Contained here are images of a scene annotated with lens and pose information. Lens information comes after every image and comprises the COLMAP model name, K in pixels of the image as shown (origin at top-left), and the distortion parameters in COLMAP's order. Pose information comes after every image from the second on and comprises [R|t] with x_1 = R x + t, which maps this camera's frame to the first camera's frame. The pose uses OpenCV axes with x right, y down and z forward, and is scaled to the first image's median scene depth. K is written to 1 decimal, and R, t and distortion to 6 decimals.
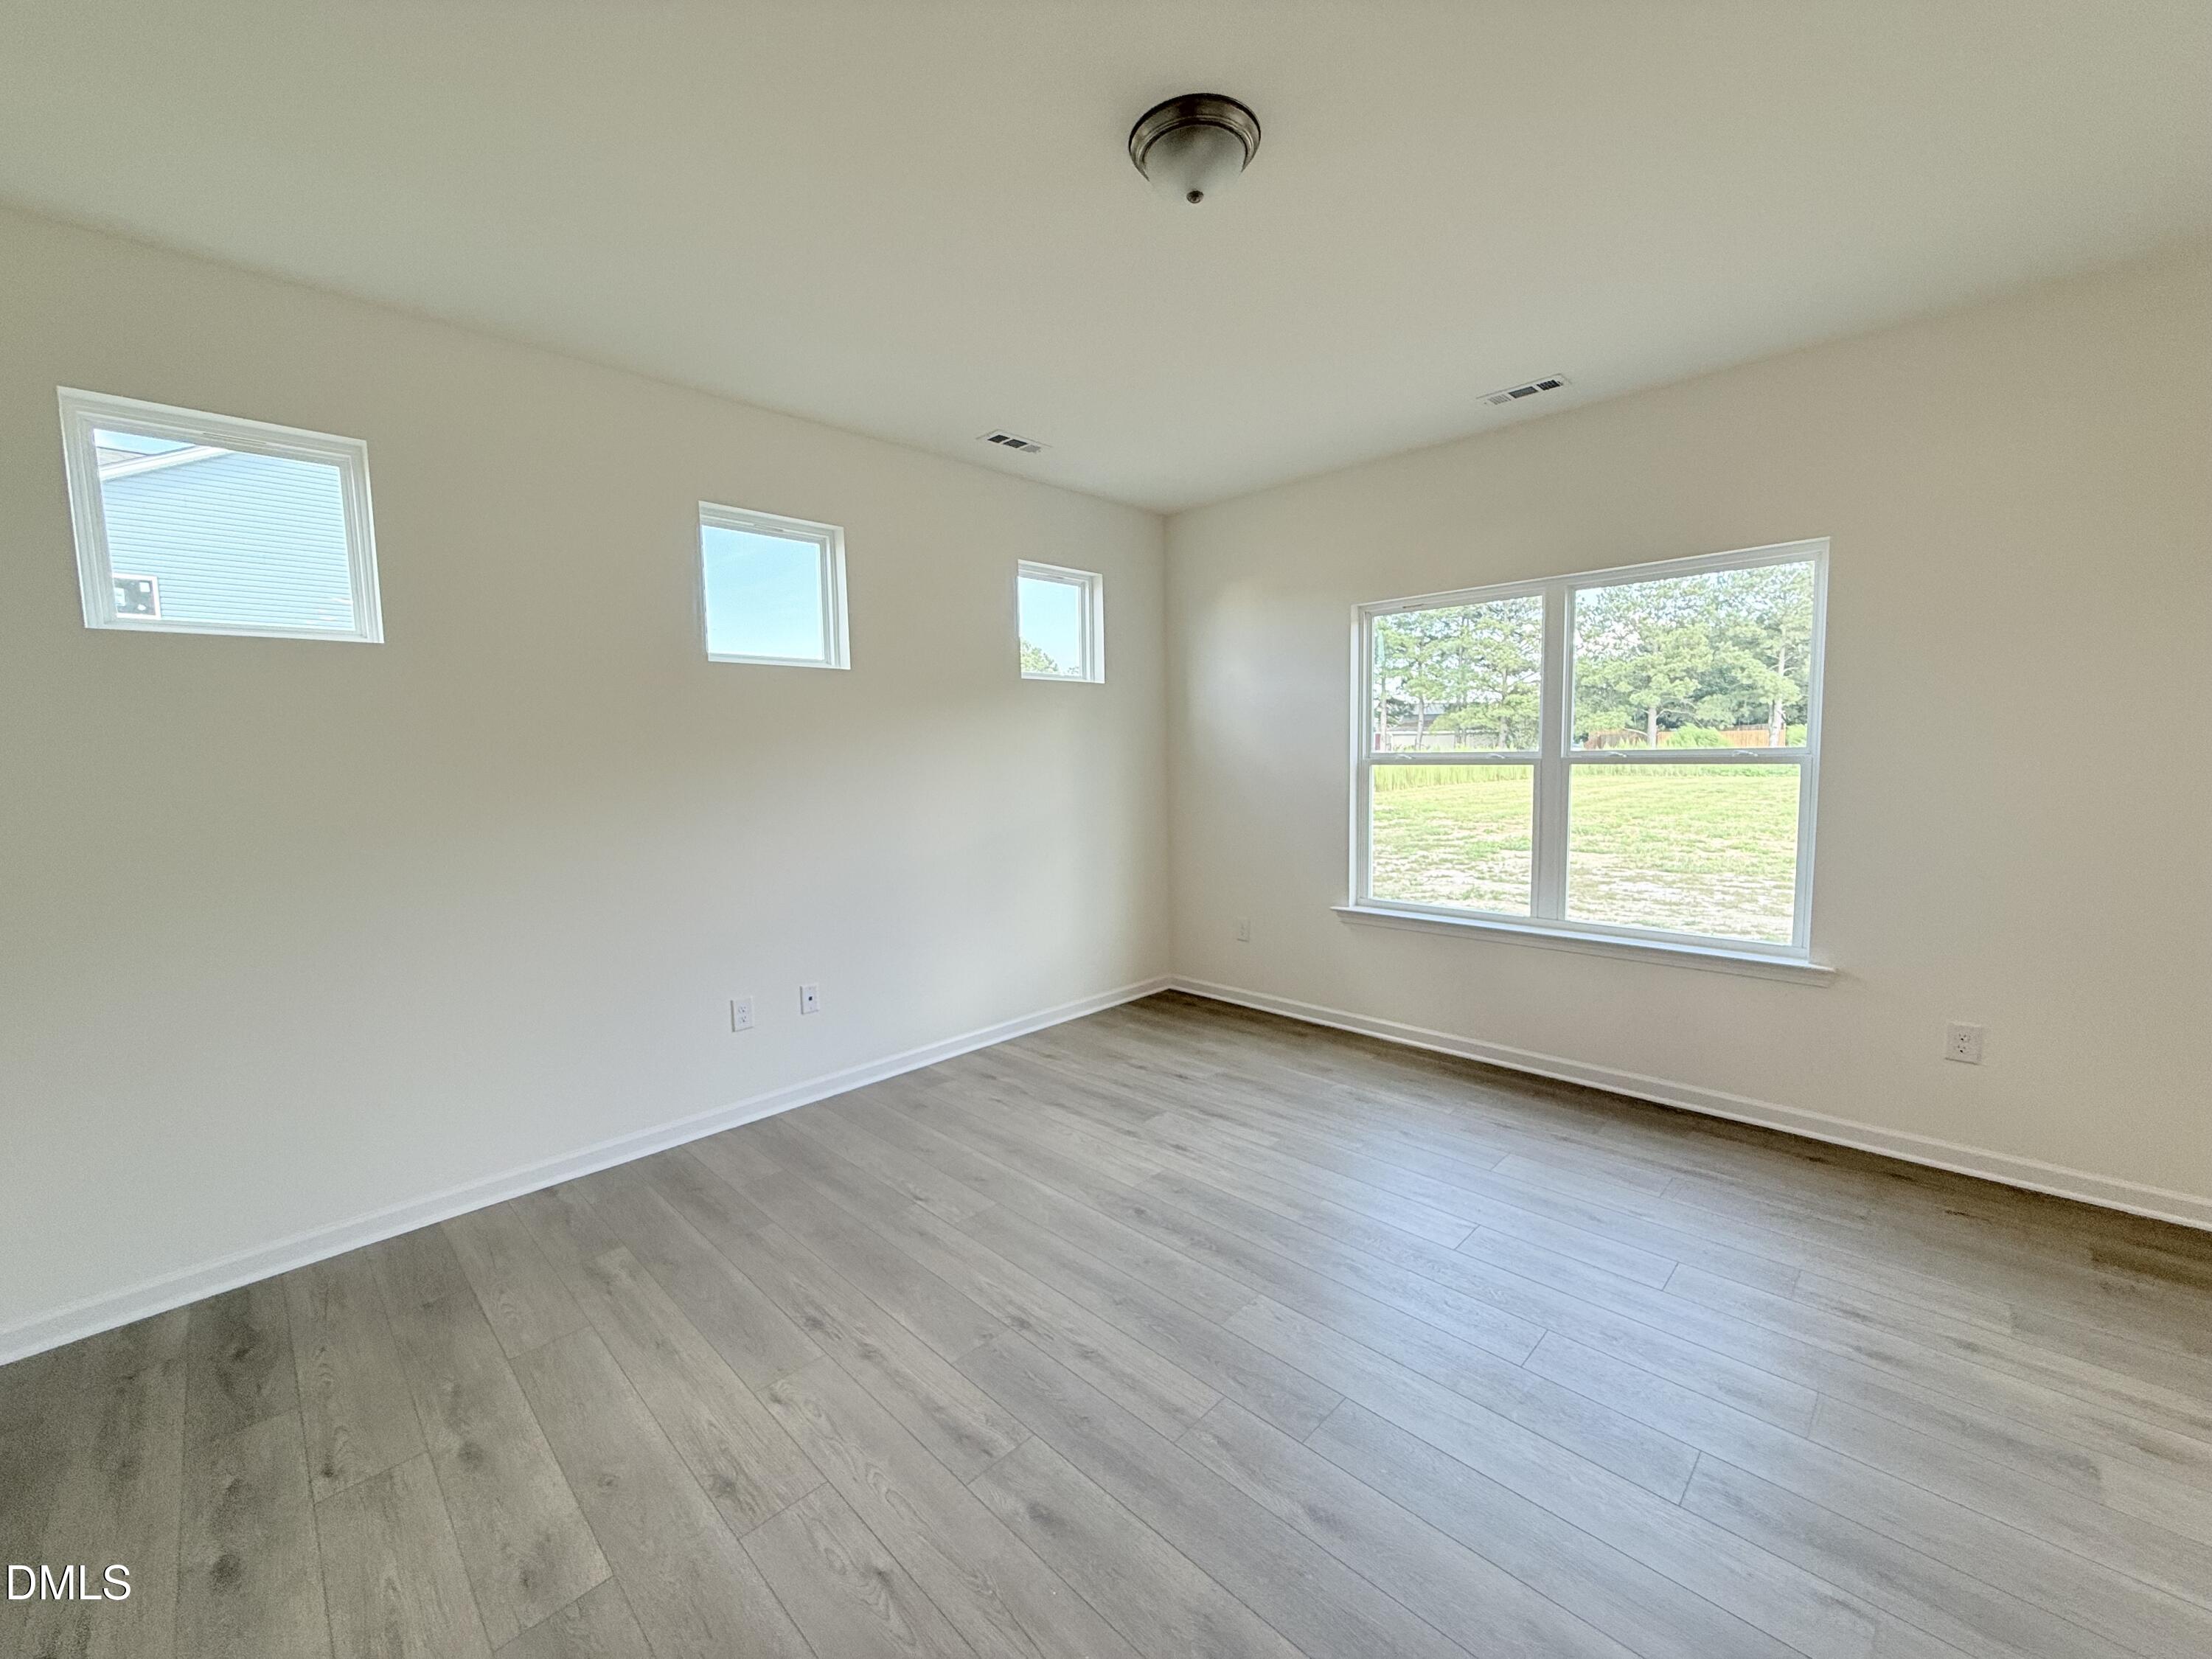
lens RADIAL K [[882.4, 0, 1108.8], [0, 882.4, 826.1], [0, 0, 1]] dist [-0.003194, 0.000272]
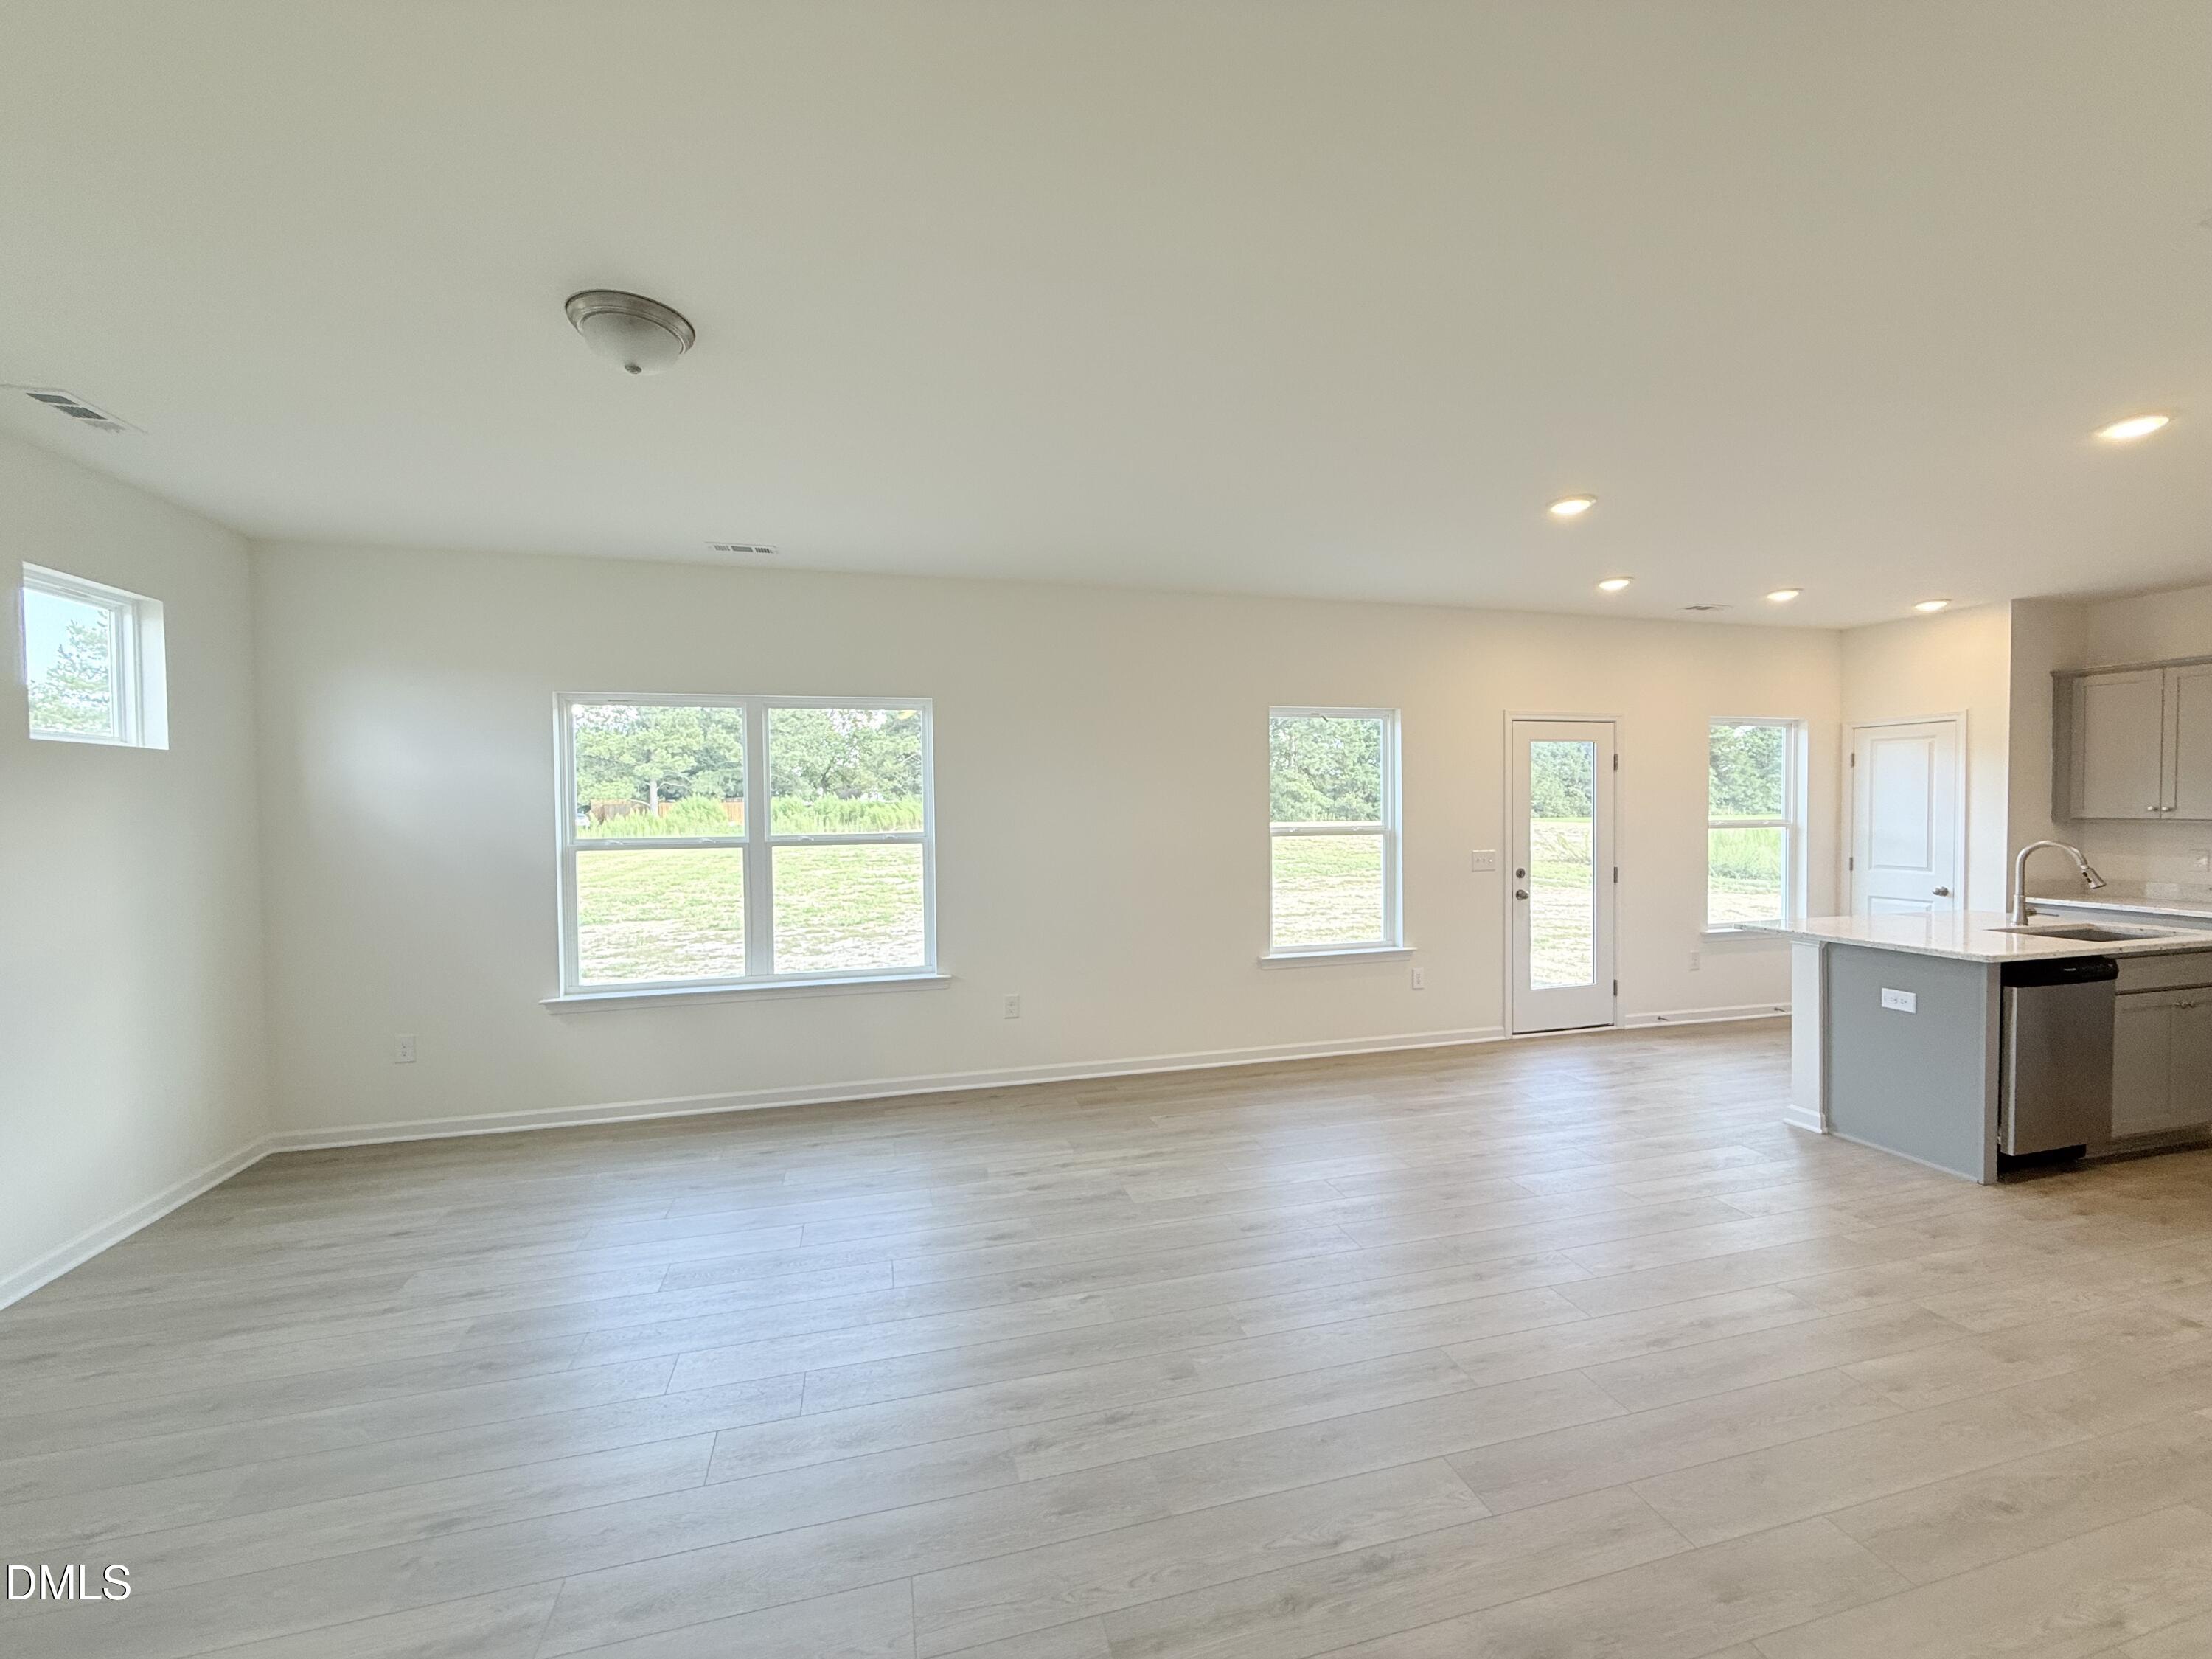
lens RADIAL K [[882.4, 0, 1108.8], [0, 882.4, 826.1], [0, 0, 1]] dist [-0.003194, 0.000272]
pose [[0.499655, -0.009832, 0.866169, -0.286823], [0.075763, 0.996600, -0.032391, -0.021339], [-0.862905, 0.081808, 0.498701, -0.023337]]
